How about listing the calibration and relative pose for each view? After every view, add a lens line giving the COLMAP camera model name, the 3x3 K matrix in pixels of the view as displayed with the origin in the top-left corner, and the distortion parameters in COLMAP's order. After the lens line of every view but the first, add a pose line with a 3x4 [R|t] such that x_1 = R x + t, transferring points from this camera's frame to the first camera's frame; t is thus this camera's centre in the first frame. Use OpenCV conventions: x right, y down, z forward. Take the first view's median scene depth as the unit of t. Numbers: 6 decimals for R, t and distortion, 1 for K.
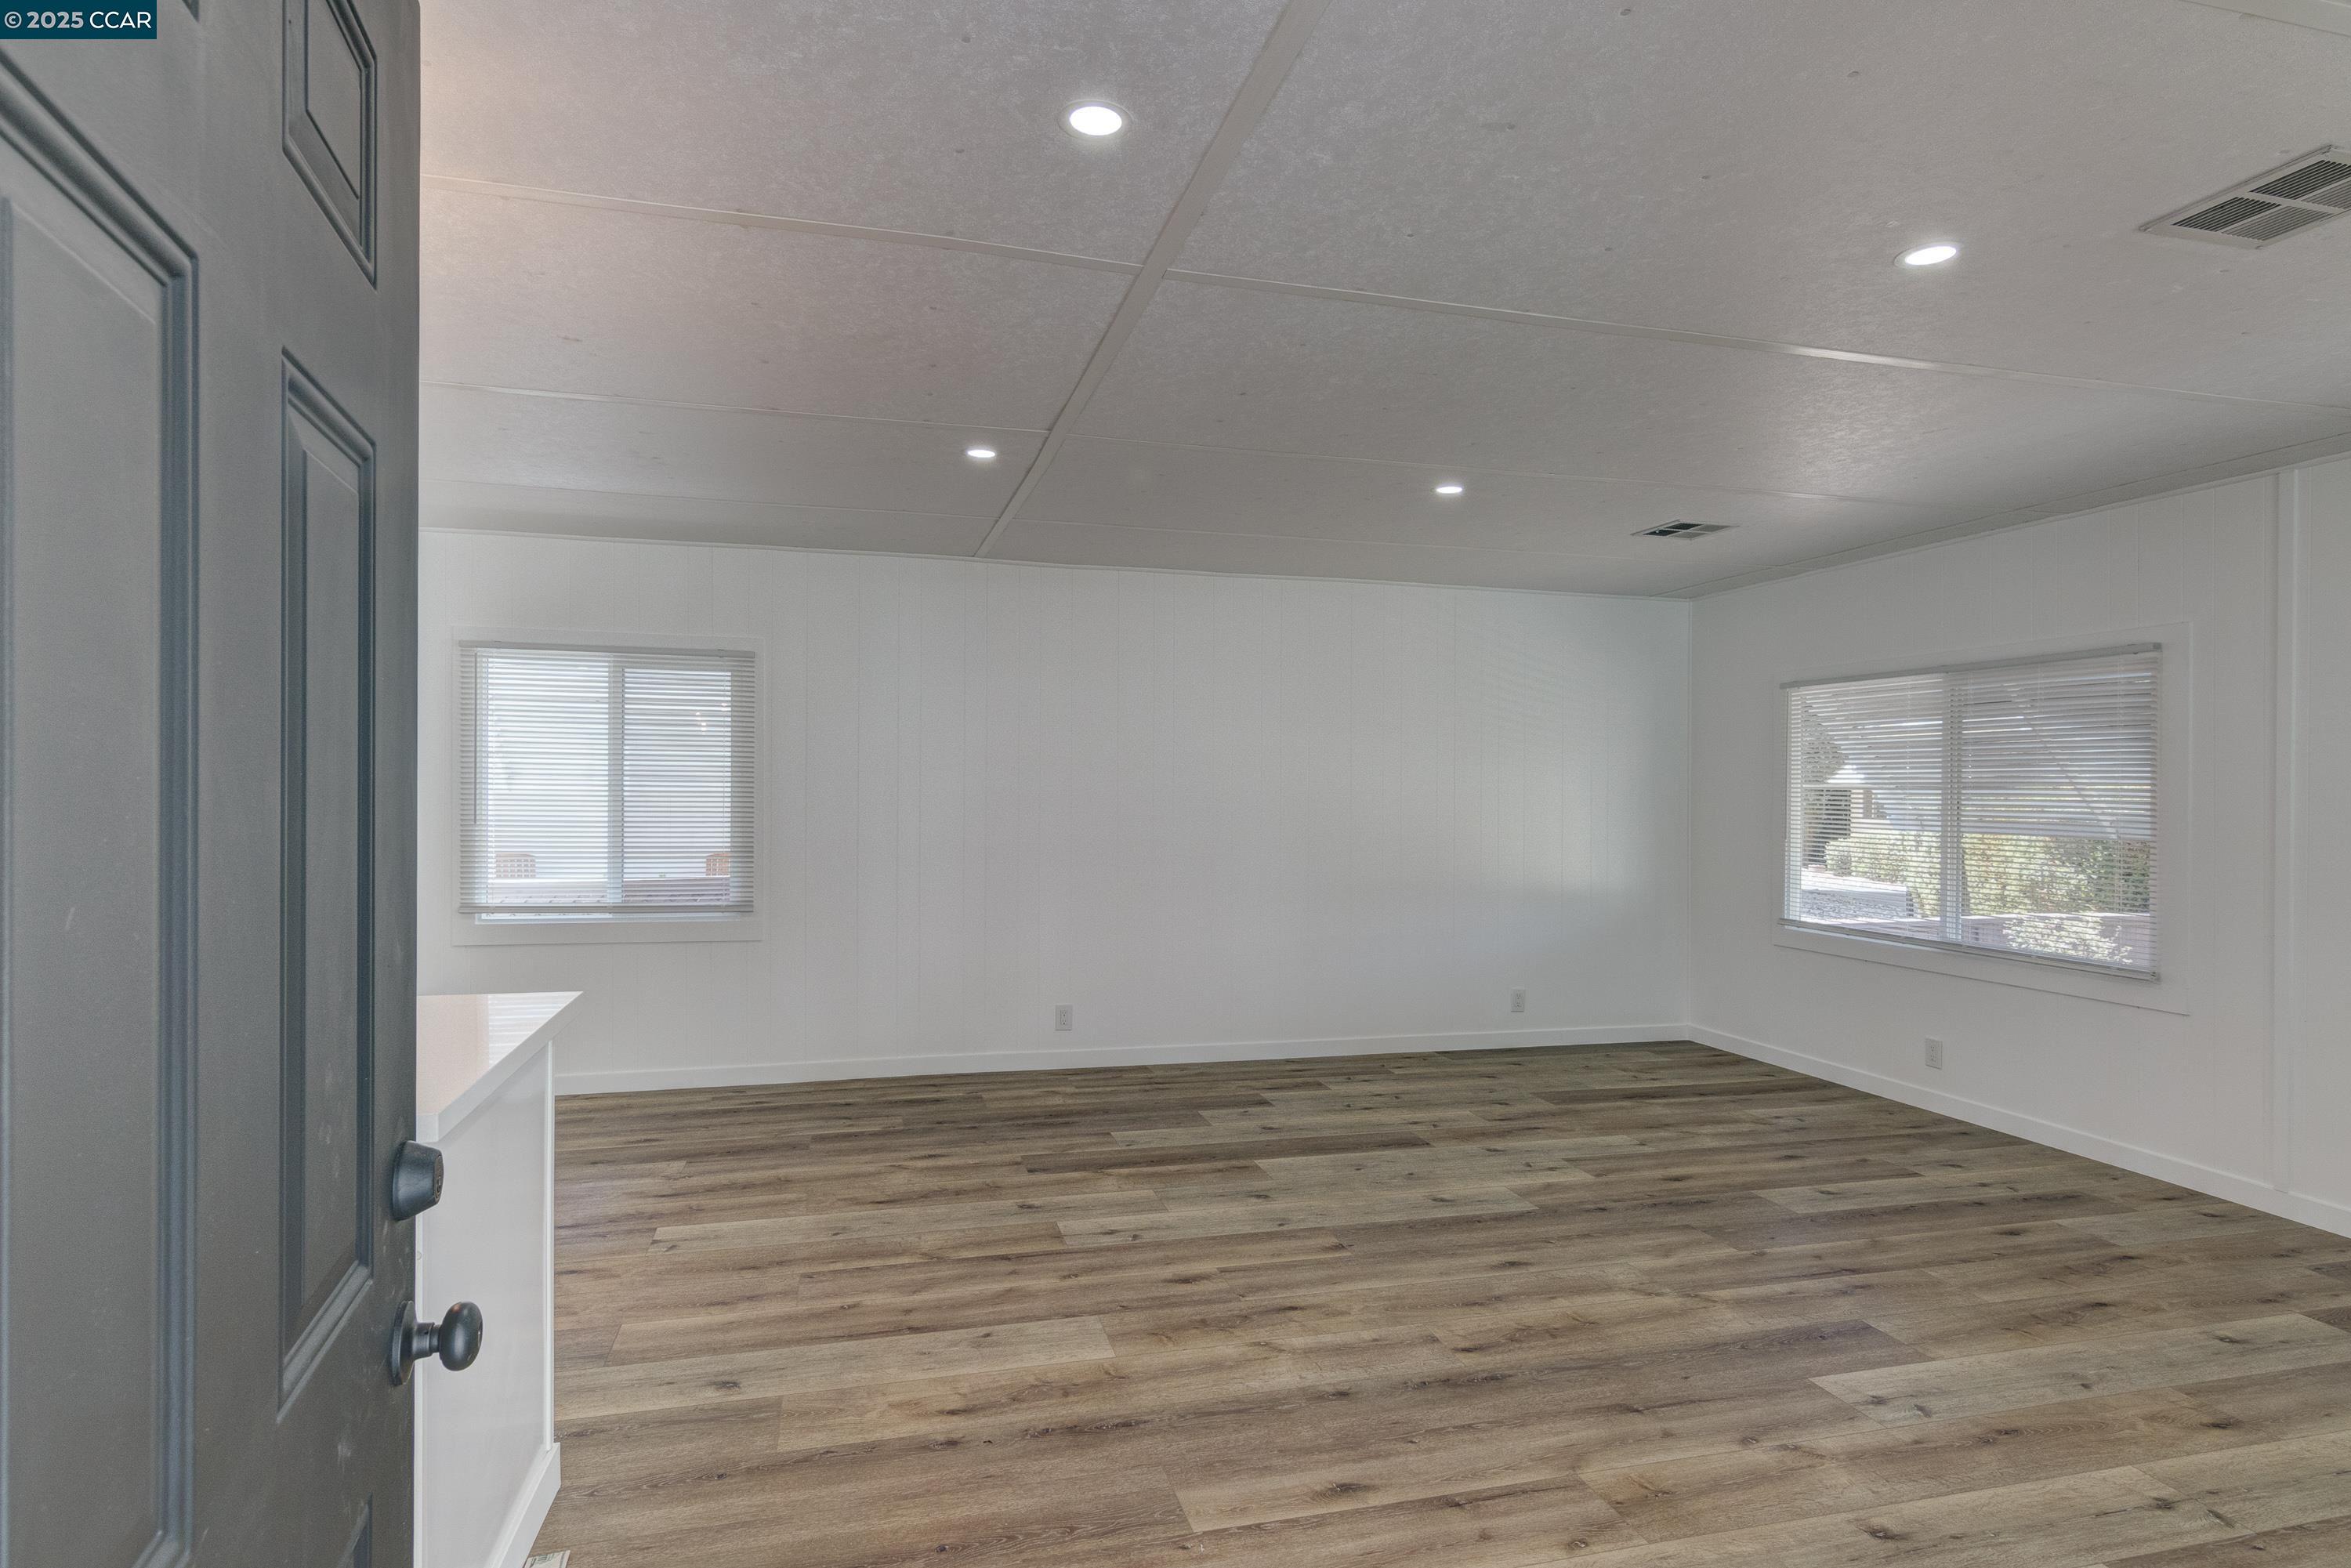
lens RADIAL K [[1223.3, 0, 1177.4], [0, 1223.3, 775.1], [0, 0, 1]] dist [-0.000470, 0.002547]
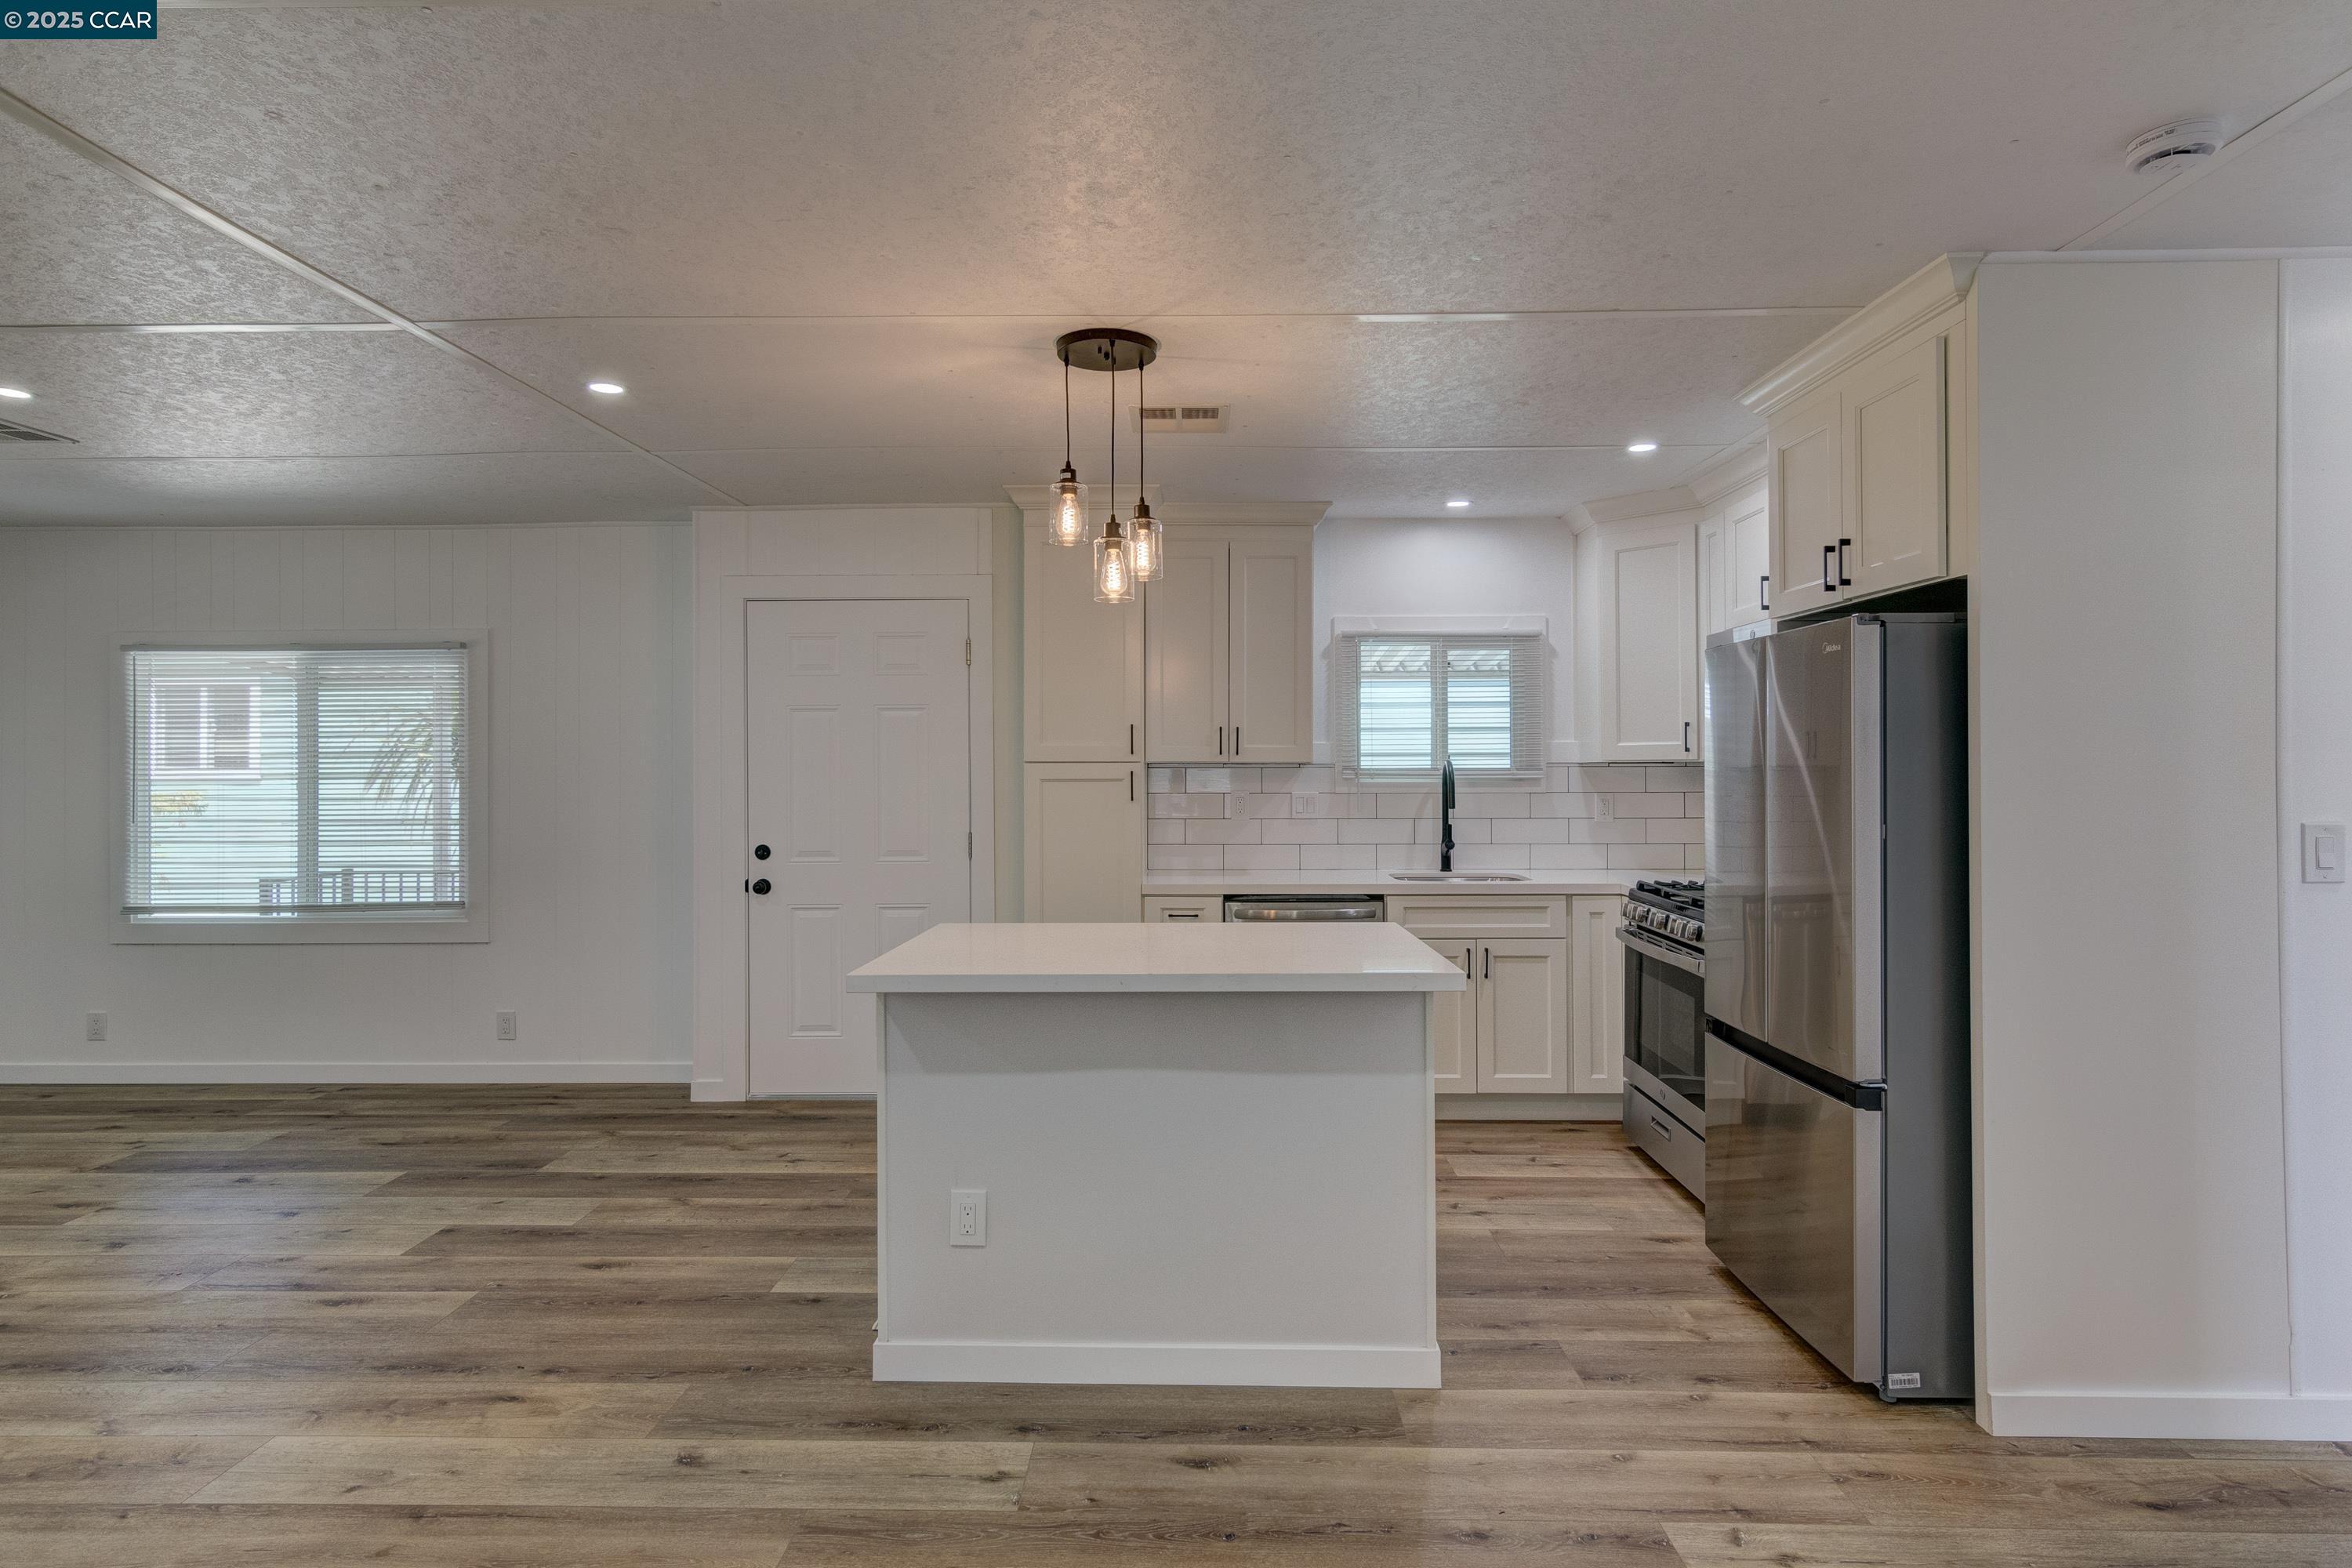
lens RADIAL K [[1223.9, 0, 1177.9], [0, 1223.9, 775.1], [0, 0, 1]] dist [-0.000470, 0.002547]
pose [[-0.961366, -0.009781, 0.275099, -0.793319], [-0.009678, 0.999952, 0.001731, 0.003648], [-0.275103, -0.000998, -0.961414, 1.474065]]
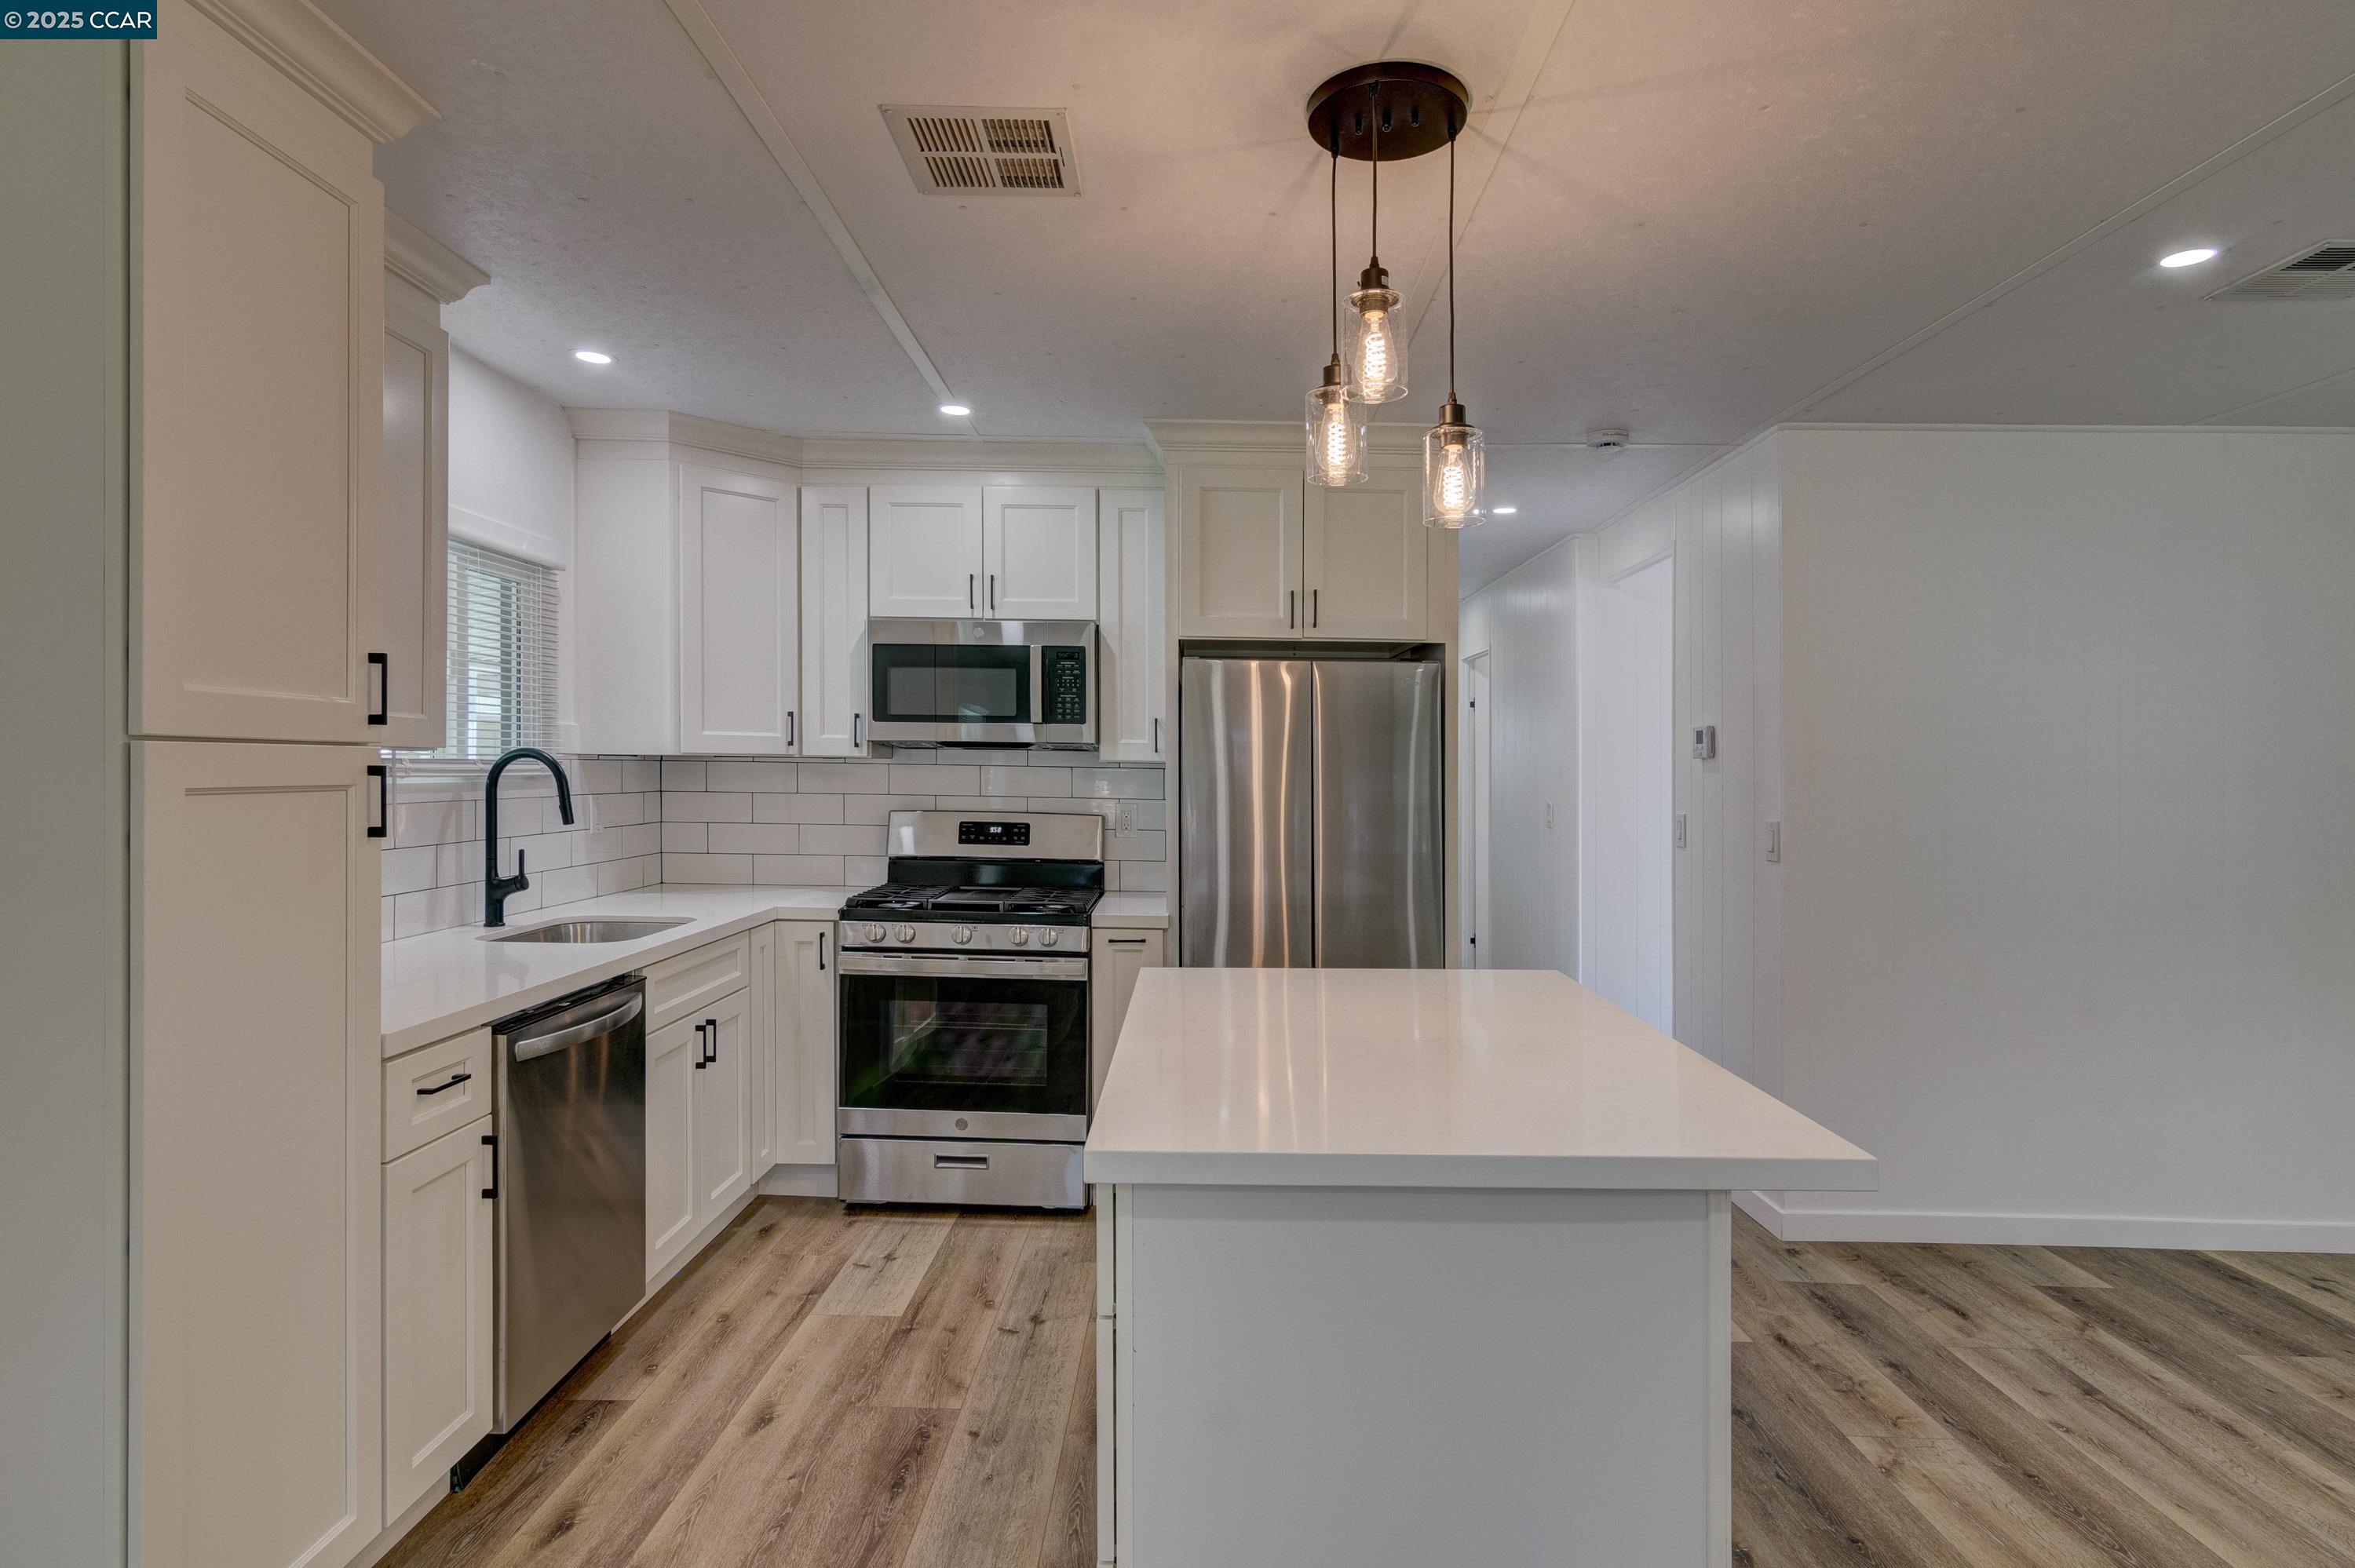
lens RADIAL K [[1225.3, 0, 1179.4], [0, 1225.3, 775.1], [0, 0, 1]] dist [-0.000470, 0.002547]
pose [[-0.267038, -0.008629, -0.963647, 0.111783], [-0.011316, 0.999919, -0.005818, 0.005473], [0.963620, 0.009351, -0.267114, 0.642754]]
